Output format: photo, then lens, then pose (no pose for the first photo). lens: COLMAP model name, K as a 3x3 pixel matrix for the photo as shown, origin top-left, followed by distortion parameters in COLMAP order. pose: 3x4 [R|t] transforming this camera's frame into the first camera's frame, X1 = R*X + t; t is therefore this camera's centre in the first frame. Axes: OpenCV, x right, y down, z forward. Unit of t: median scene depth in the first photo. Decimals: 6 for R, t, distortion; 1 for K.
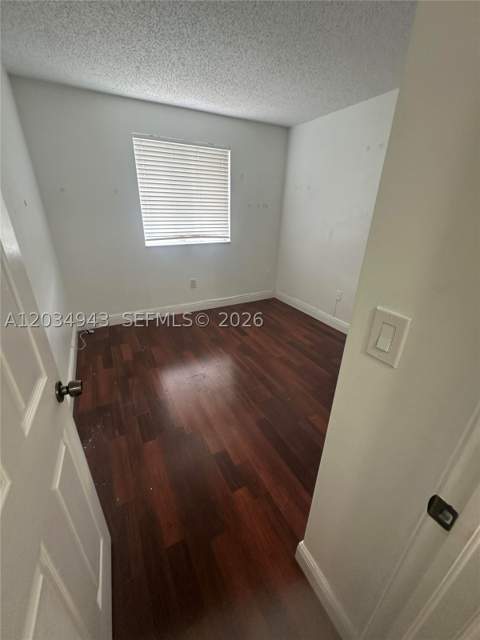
lens RADIAL K [[256.6, 0, 240.0], [0, 256.6, 320.0], [0, 0, 1]] dist [-0.000296, 0.000009]
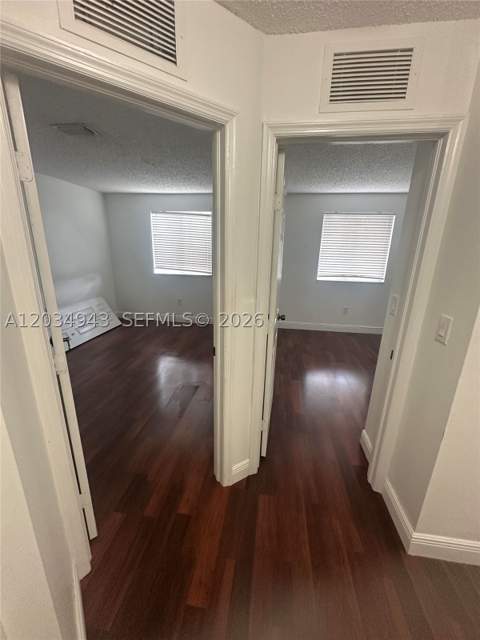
lens RADIAL K [[256.6, 0, 240.0], [0, 256.6, 320.0], [0, 0, 1]] dist [-0.000296, 0.000009]
pose [[0.807774, 0.159430, -0.567524, 0.165788], [-0.247025, 0.965675, -0.080319, 0.178278], [0.535238, 0.205072, 0.819430, -0.439686]]
